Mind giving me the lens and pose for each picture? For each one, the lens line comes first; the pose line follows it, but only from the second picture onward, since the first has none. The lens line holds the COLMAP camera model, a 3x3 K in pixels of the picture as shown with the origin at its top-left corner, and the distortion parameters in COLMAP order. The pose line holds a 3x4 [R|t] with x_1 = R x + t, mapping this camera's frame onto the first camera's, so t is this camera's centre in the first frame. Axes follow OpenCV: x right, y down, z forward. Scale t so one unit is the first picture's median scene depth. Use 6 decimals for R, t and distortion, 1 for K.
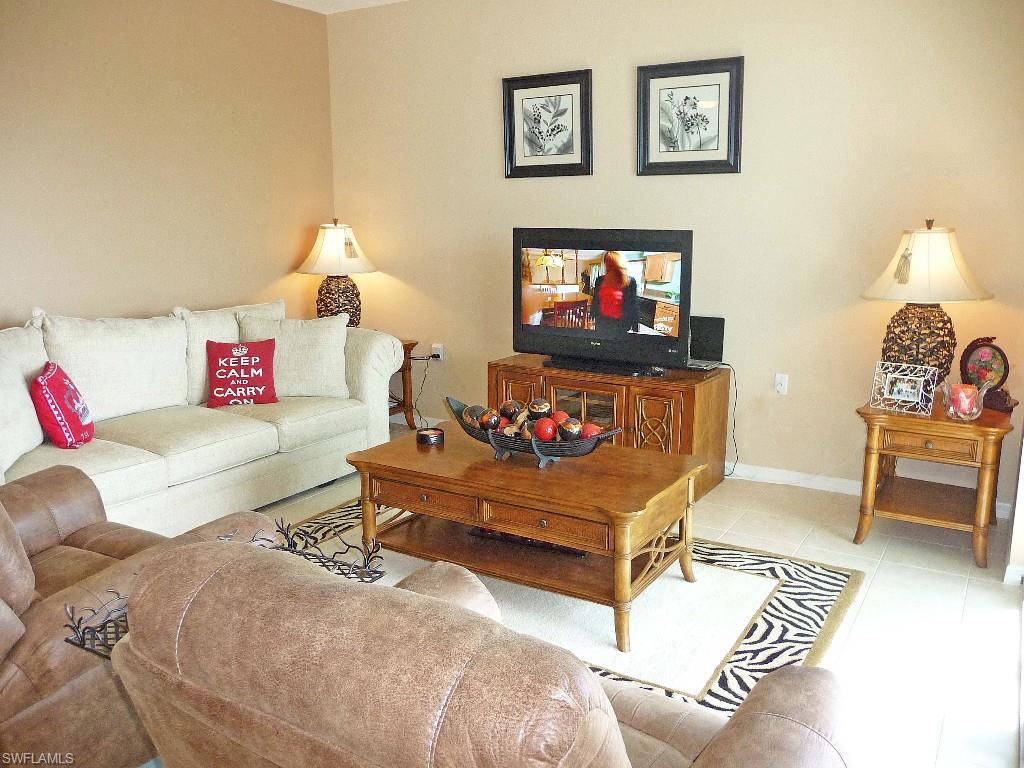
lens RADIAL K [[843.0, 0, 512.0], [0, 843.0, 384.0], [0, 0, 1]] dist [-0.048473, 0.040723]
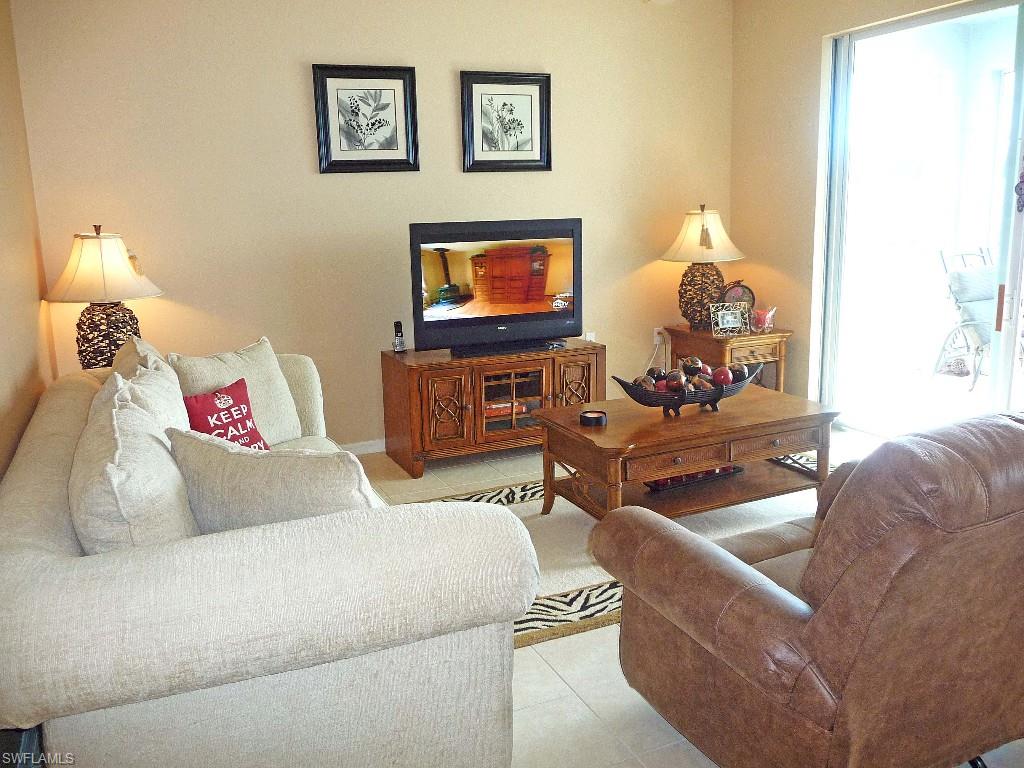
lens RADIAL K [[843.0, 0, 512.0], [0, 843.0, 384.0], [0, 0, 1]] dist [-0.048473, 0.040723]
pose [[0.562661, -0.184157, 0.805915, -0.736234], [0.189779, 0.977610, 0.090893, -0.069632], [-0.804609, 0.101804, 0.585013, 0.350779]]
